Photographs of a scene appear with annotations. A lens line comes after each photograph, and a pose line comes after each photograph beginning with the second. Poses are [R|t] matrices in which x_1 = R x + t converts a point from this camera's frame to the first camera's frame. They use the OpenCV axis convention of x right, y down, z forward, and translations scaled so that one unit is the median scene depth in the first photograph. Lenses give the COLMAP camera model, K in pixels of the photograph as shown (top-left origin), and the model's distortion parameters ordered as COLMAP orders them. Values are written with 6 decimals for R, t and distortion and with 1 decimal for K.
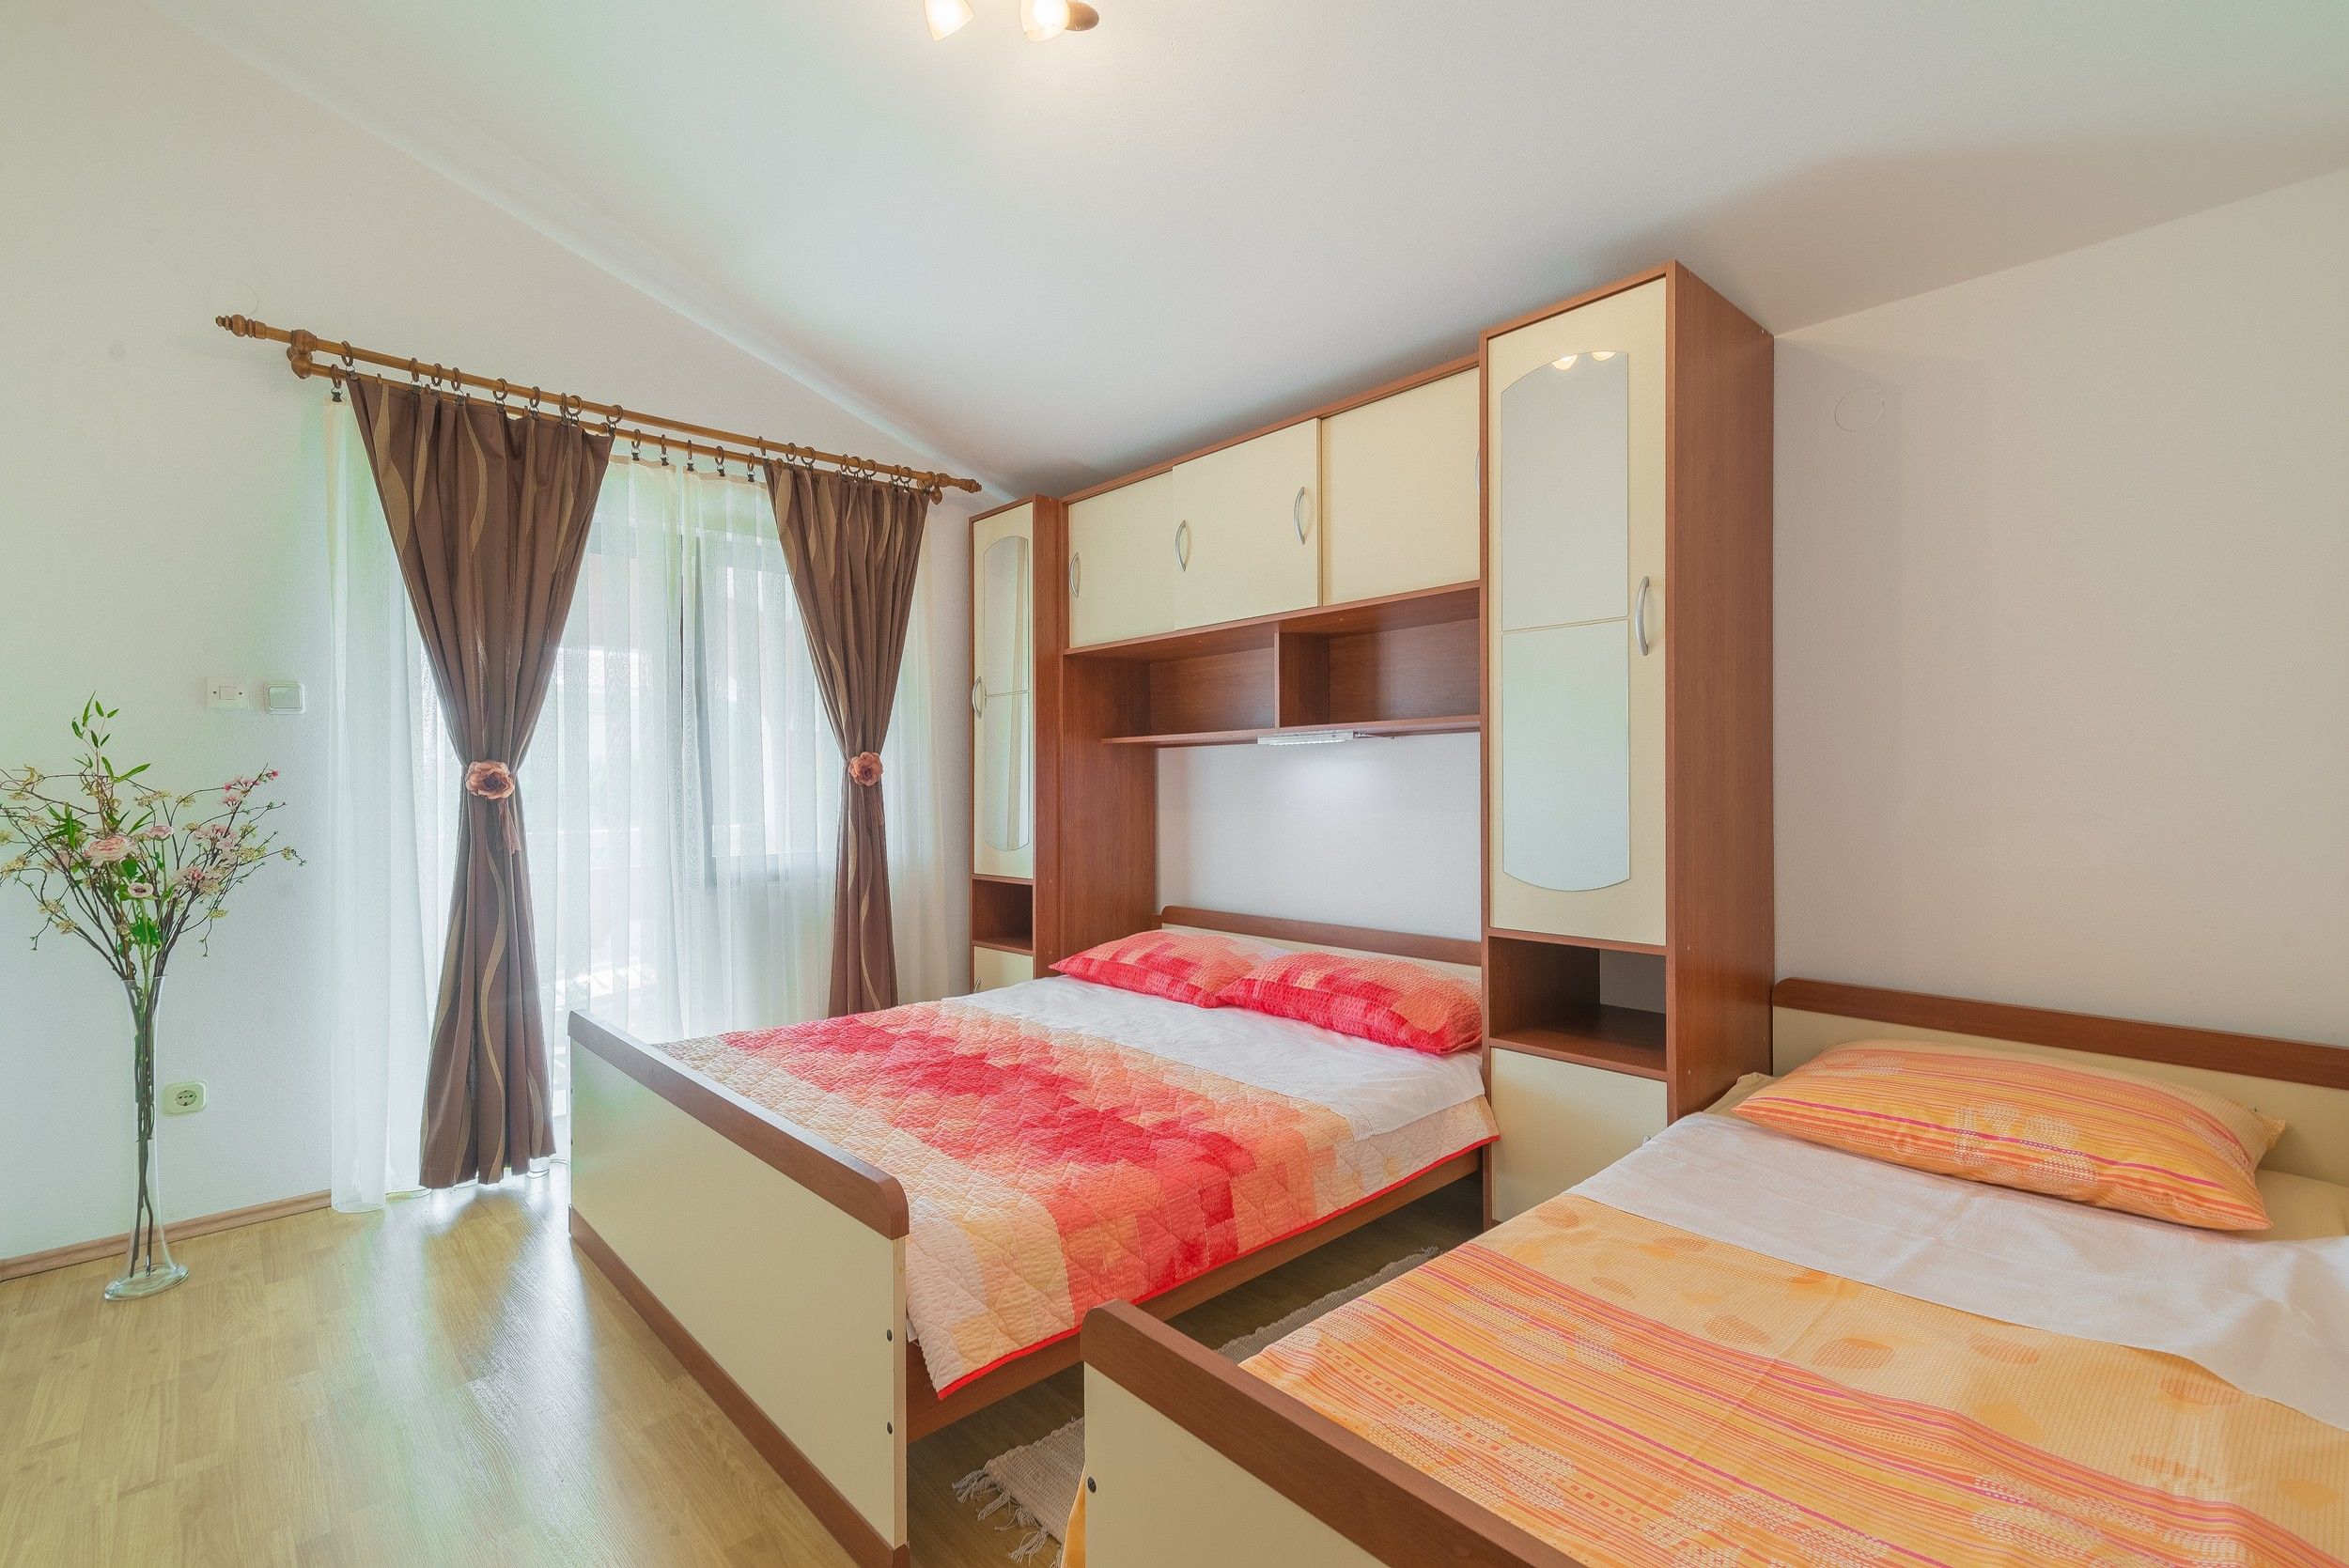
lens RADIAL K [[1072.4, 0, 1184.0], [0, 1072.4, 782.2], [0, 0, 1]] dist [0.011248, 0.000172]
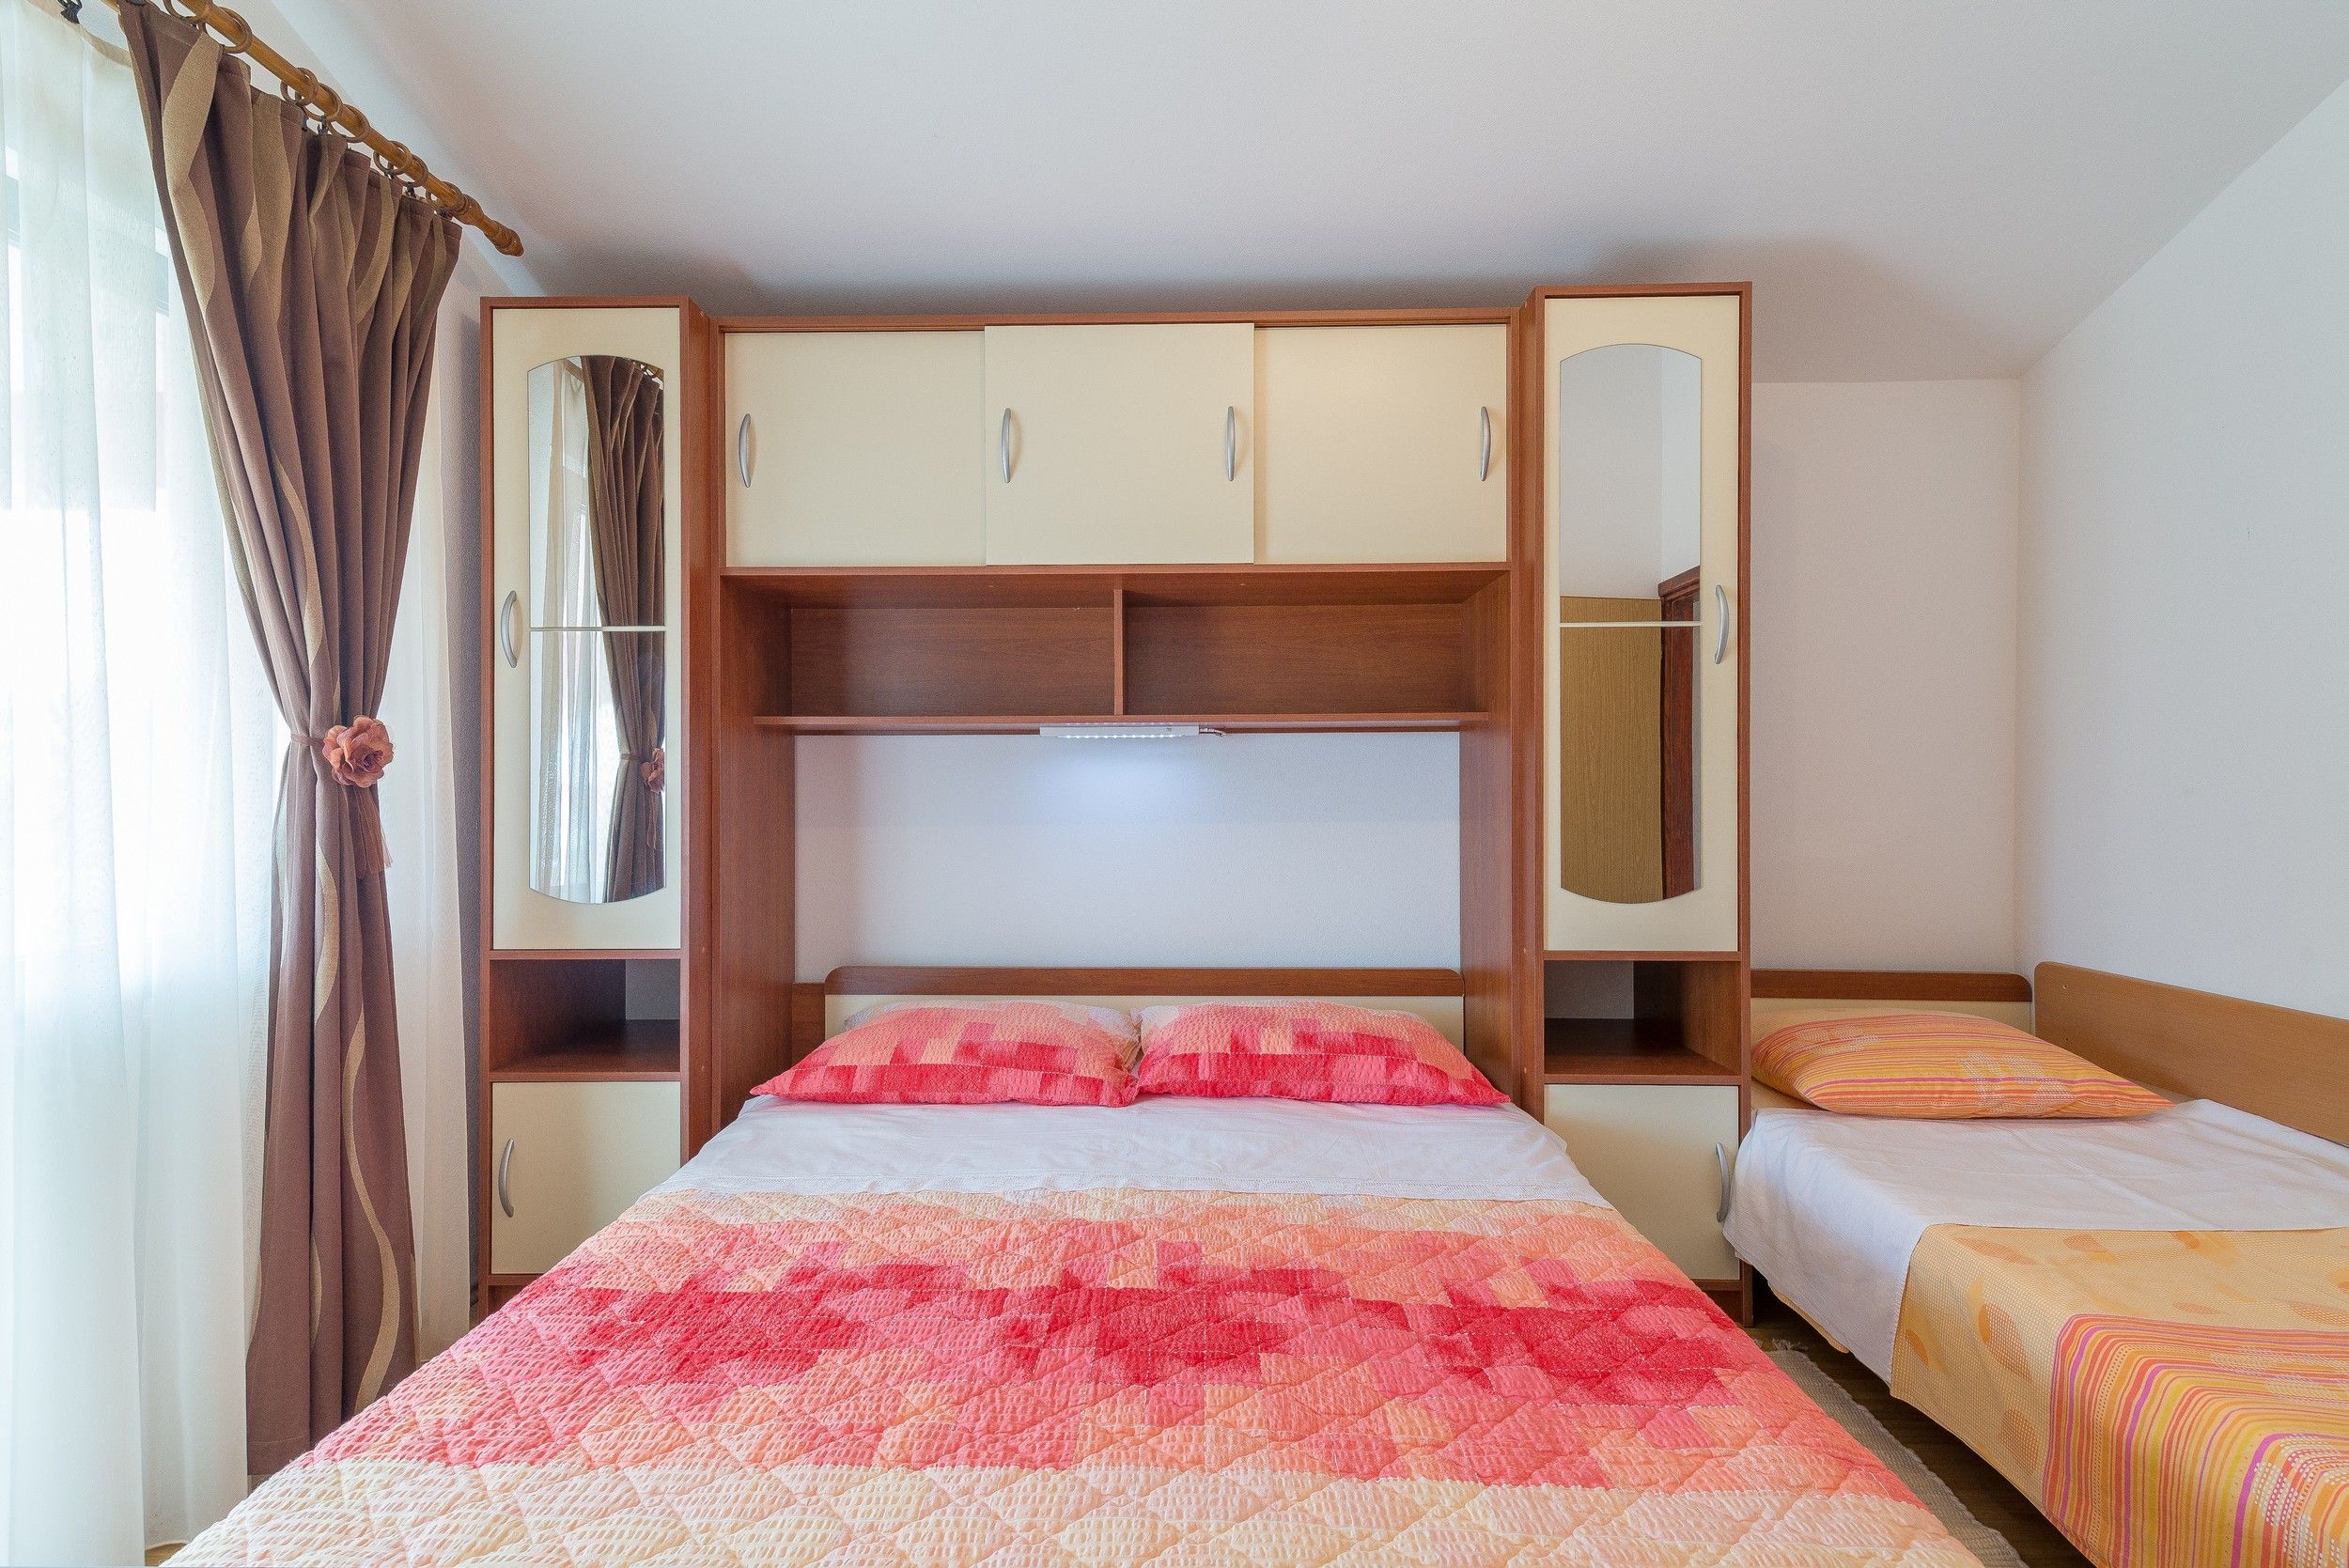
lens RADIAL K [[1072.4, 0, 1174.4], [0, 1072.4, 788.4], [0, 0, 1]] dist [0.011248, 0.000172]
pose [[0.689084, 0.004096, 0.724670, -0.498475], [-0.006494, 0.999979, 0.000523, -0.000167], [-0.724652, -0.005066, 0.689096, 0.516687]]
